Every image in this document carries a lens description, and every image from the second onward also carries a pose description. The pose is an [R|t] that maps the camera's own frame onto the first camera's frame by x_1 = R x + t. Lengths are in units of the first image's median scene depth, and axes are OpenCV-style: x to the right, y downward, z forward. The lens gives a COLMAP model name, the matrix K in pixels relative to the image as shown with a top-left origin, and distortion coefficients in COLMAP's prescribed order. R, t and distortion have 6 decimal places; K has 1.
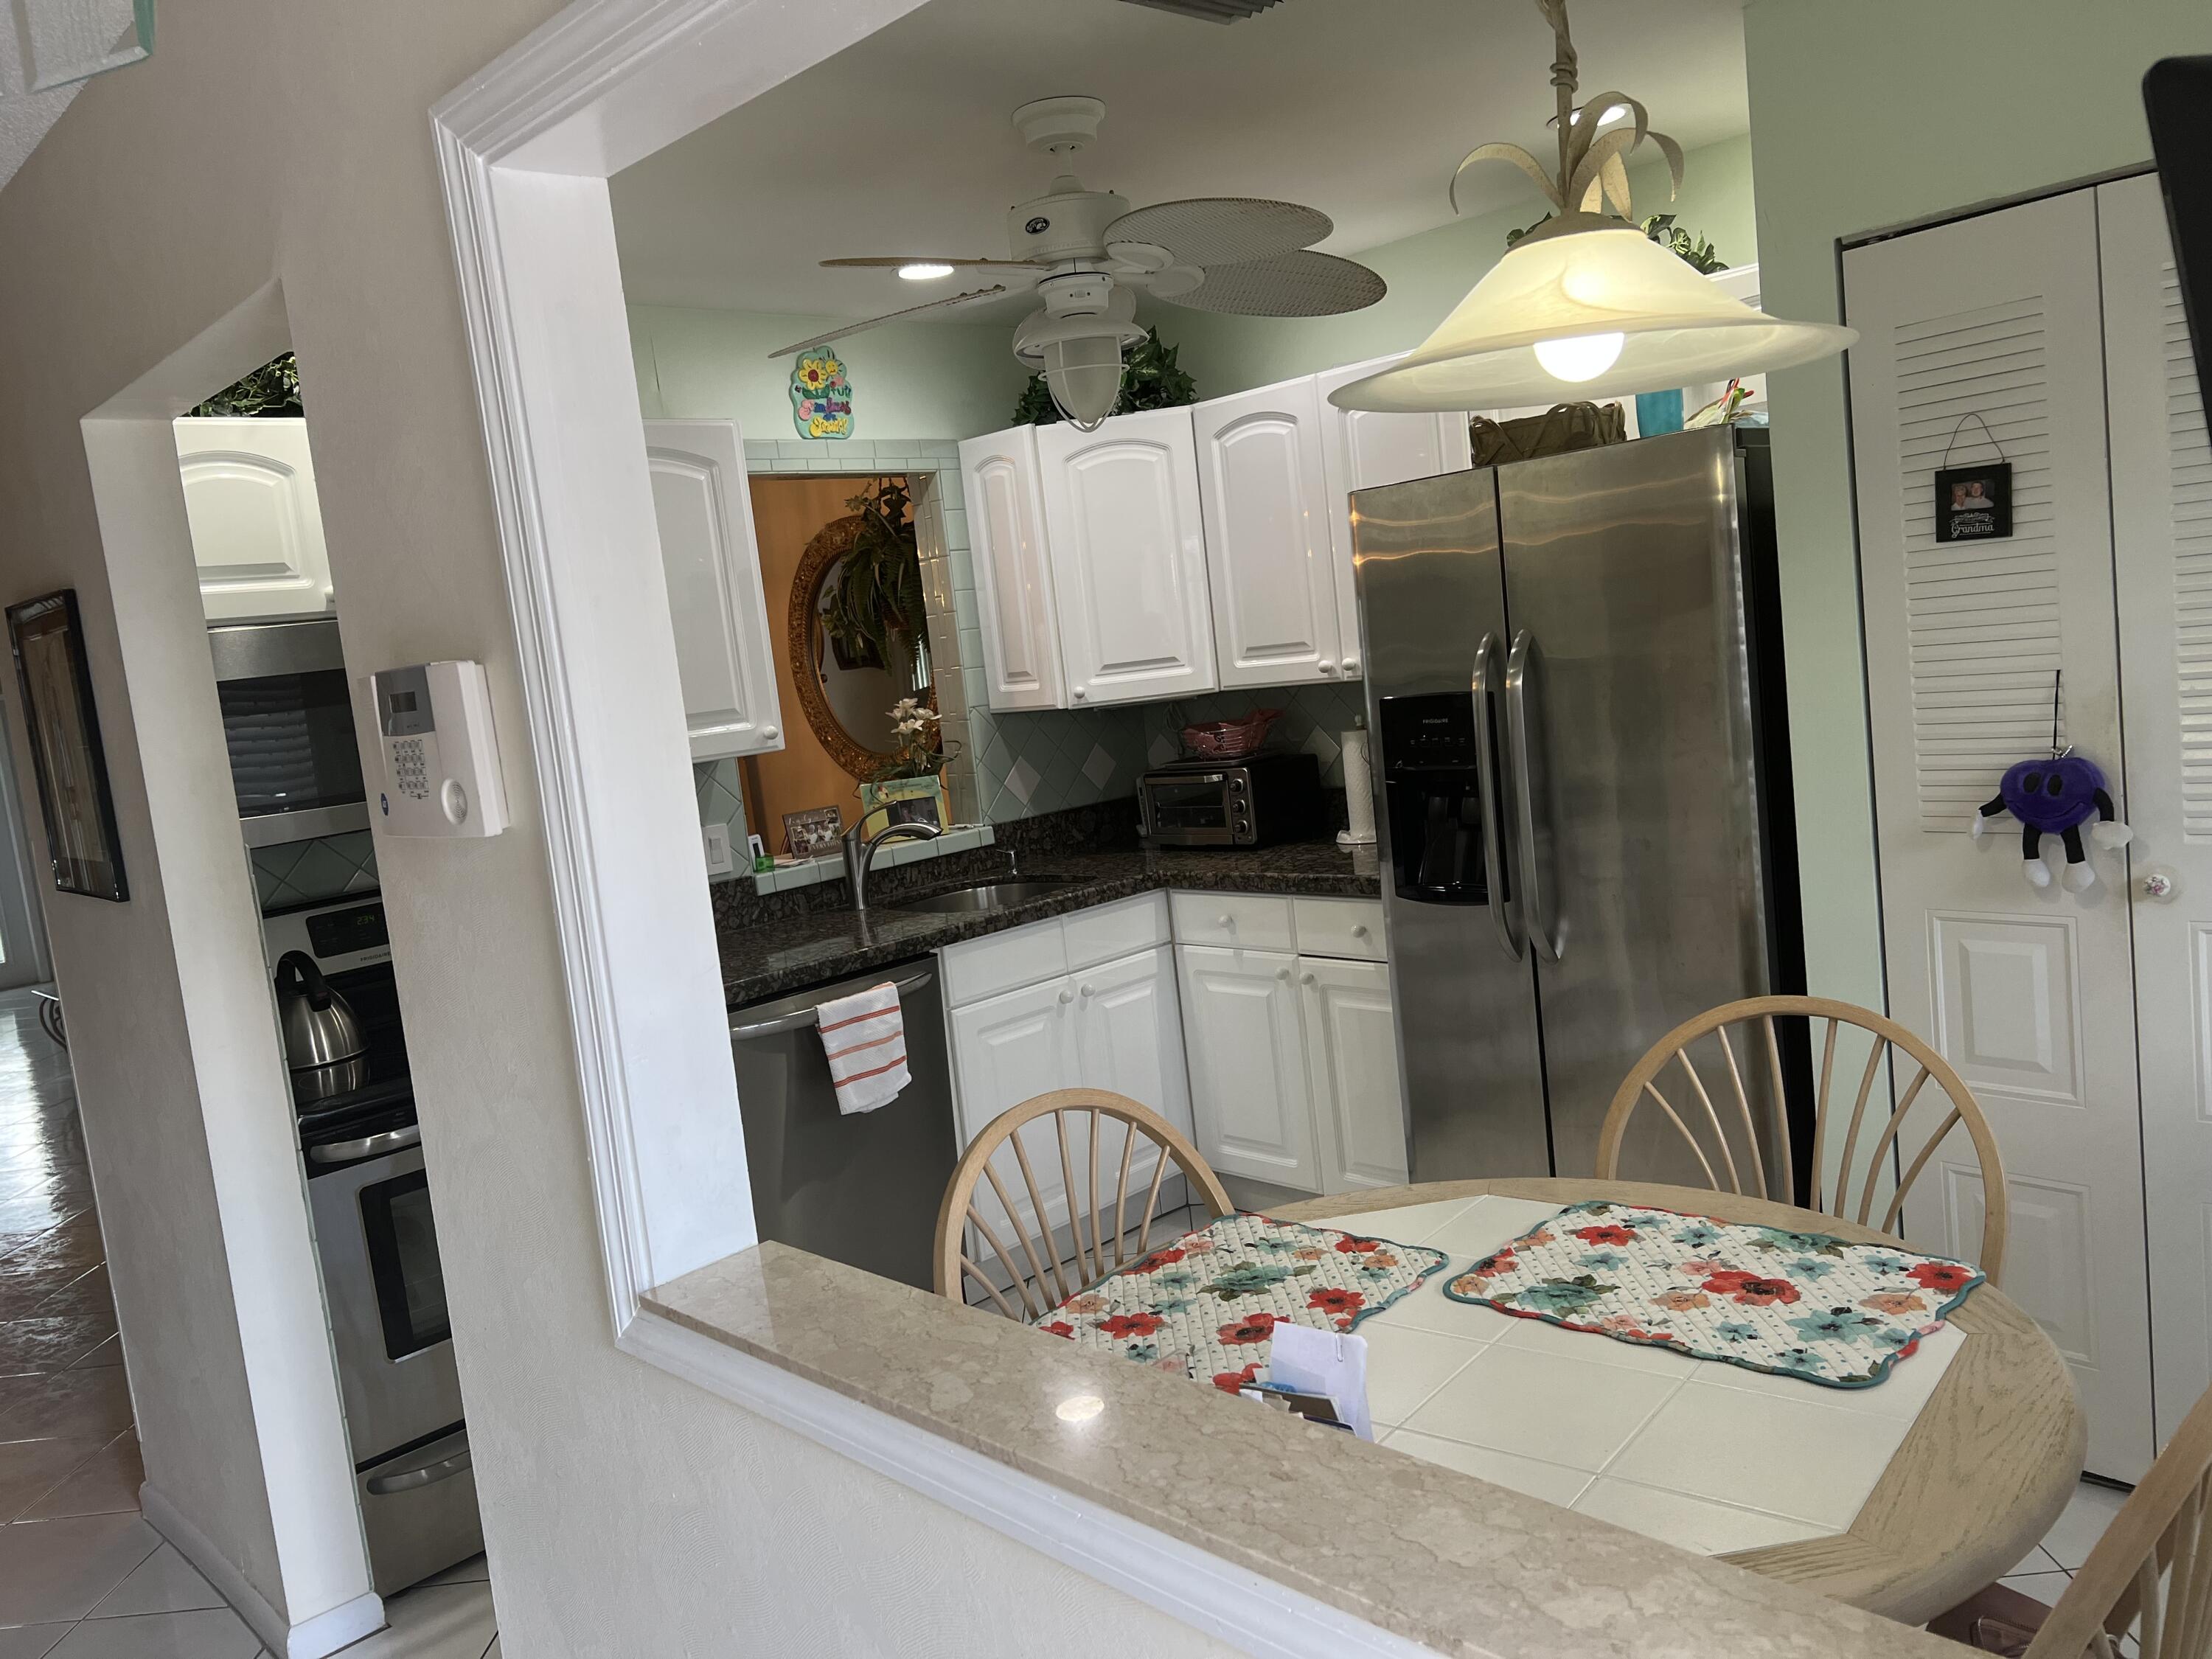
lens RADIAL K [[1654.4, 0, 1121.2], [0, 1654.4, 816.5], [0, 0, 1]] dist [0.058281, -0.069443]
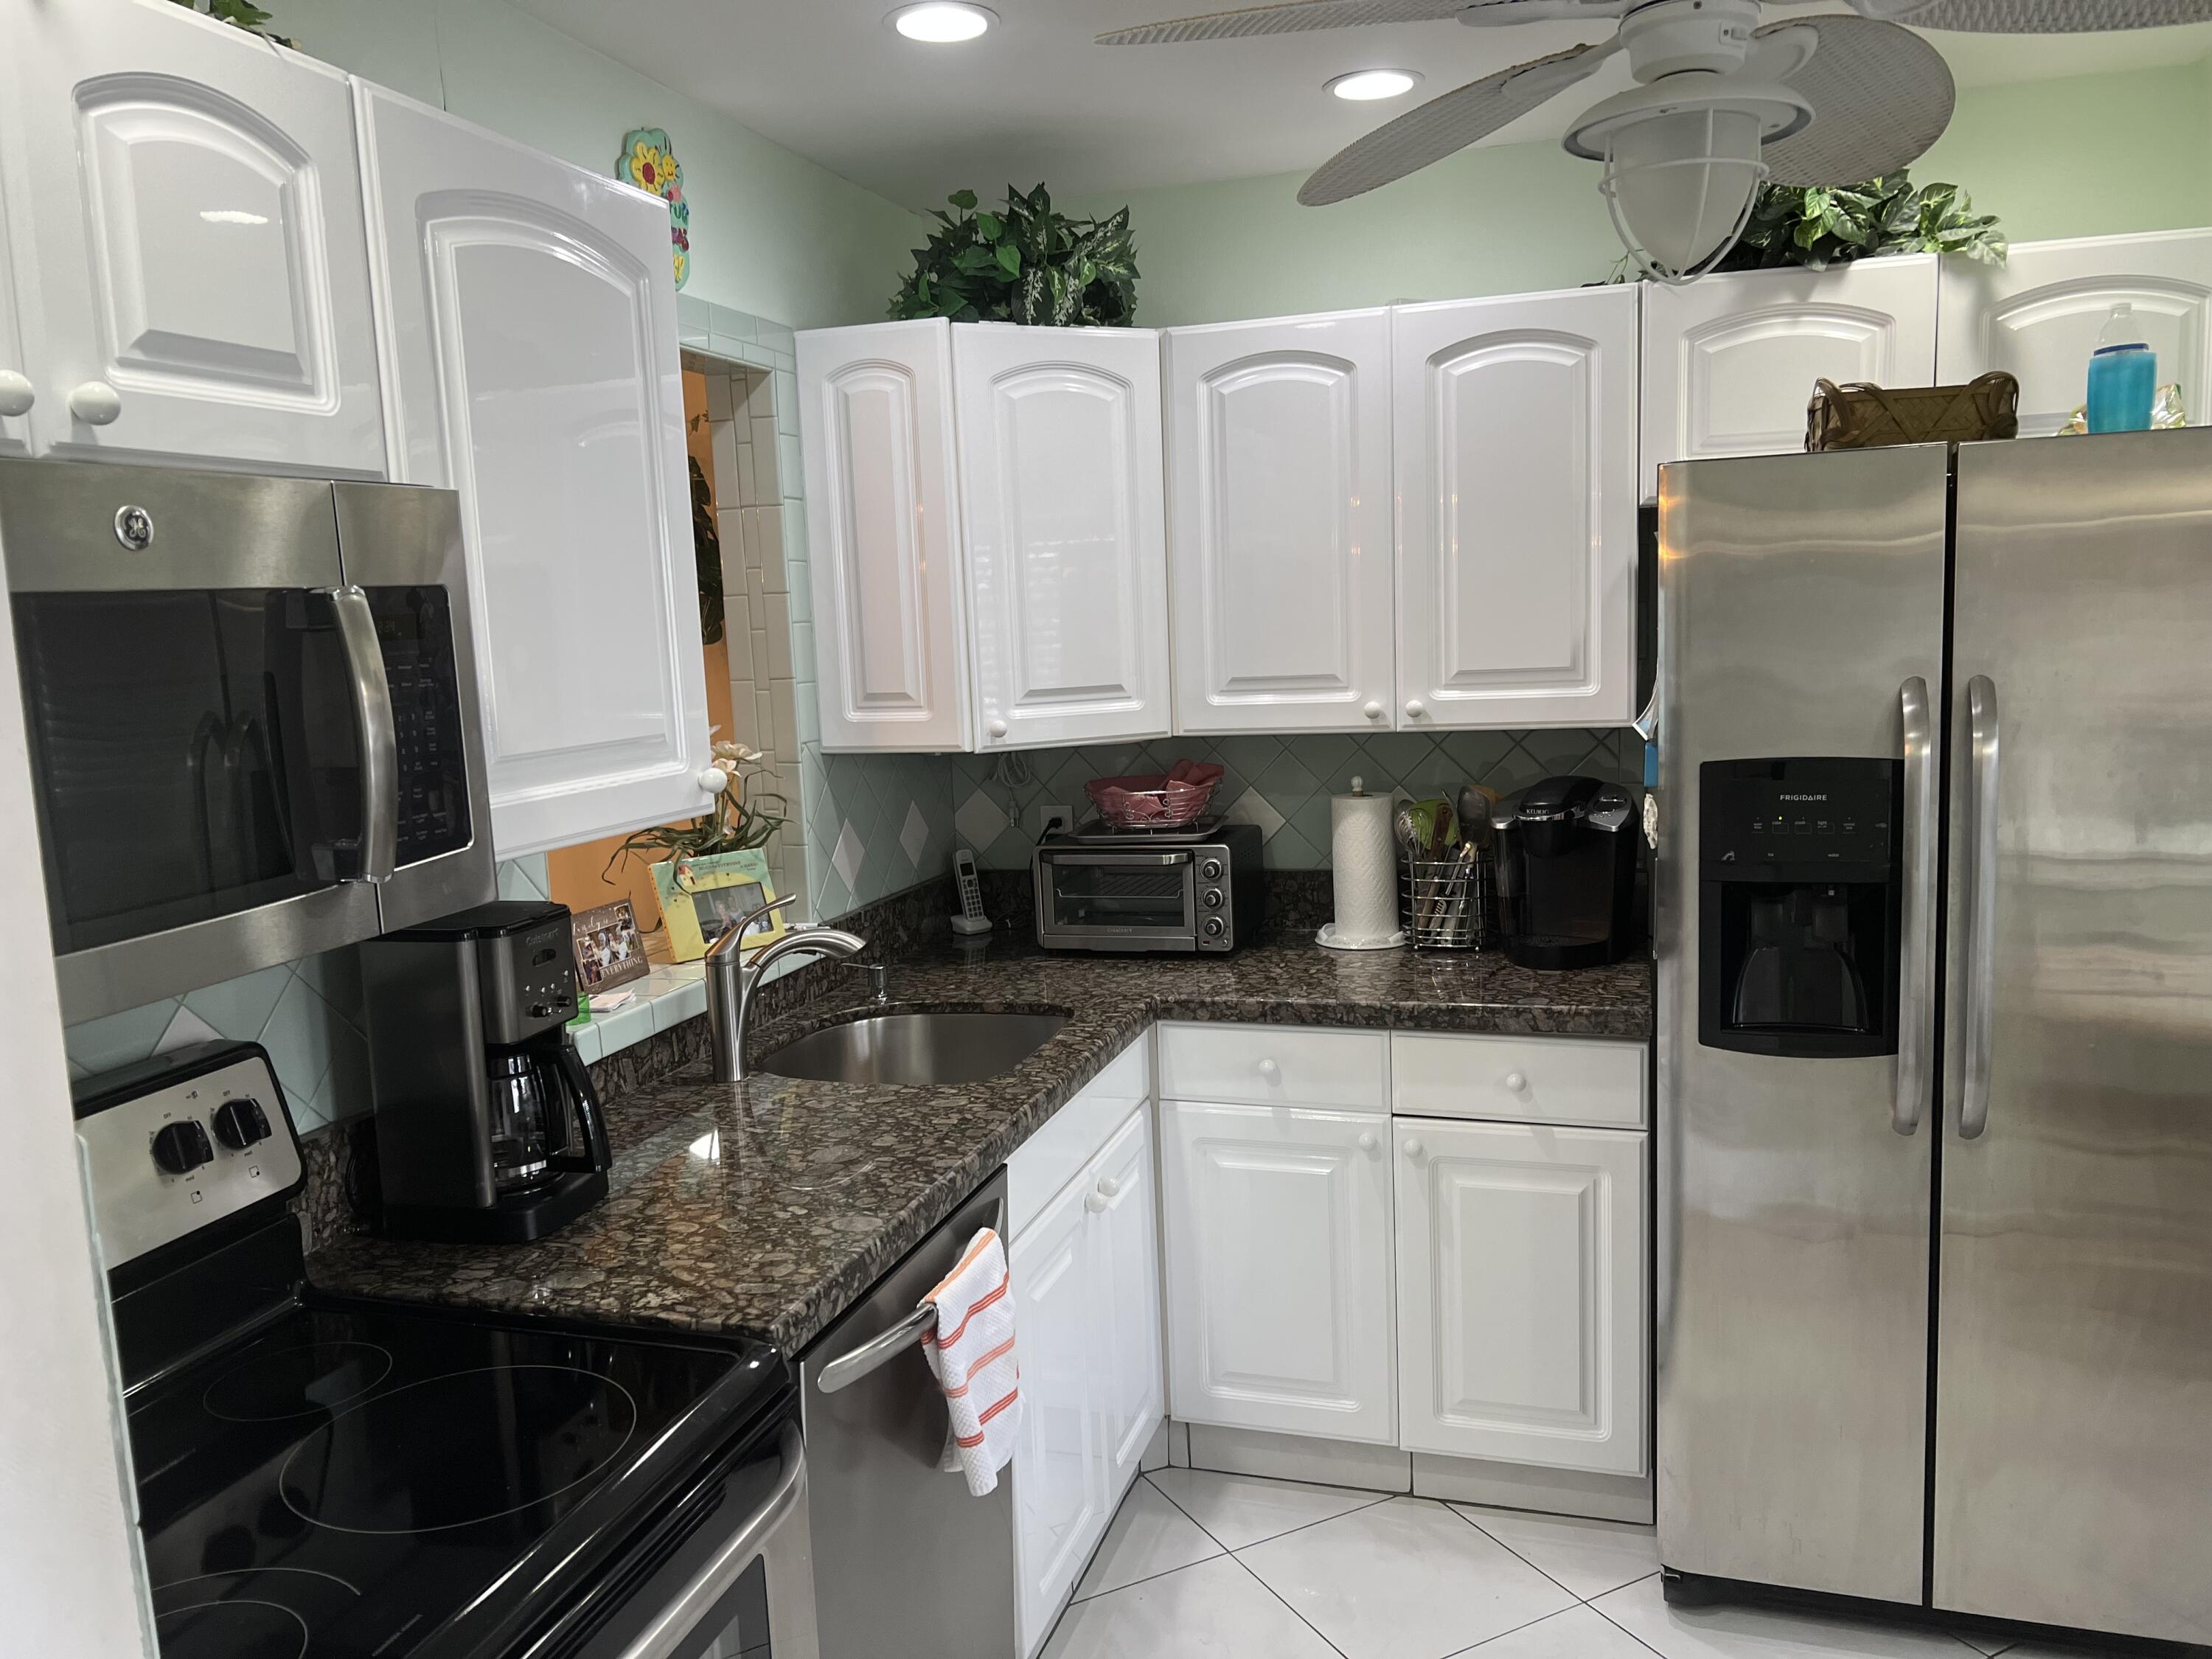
lens RADIAL K [[1654.4, 0, 1109.2], [0, 1654.4, 830.8], [0, 0, 1]] dist [0.058281, -0.069443]
pose [[0.876886, 0.015692, 0.480442, -0.394252], [-0.007374, 0.999789, -0.019196, -0.026961], [-0.480641, 0.013290, 0.876817, 0.498957]]
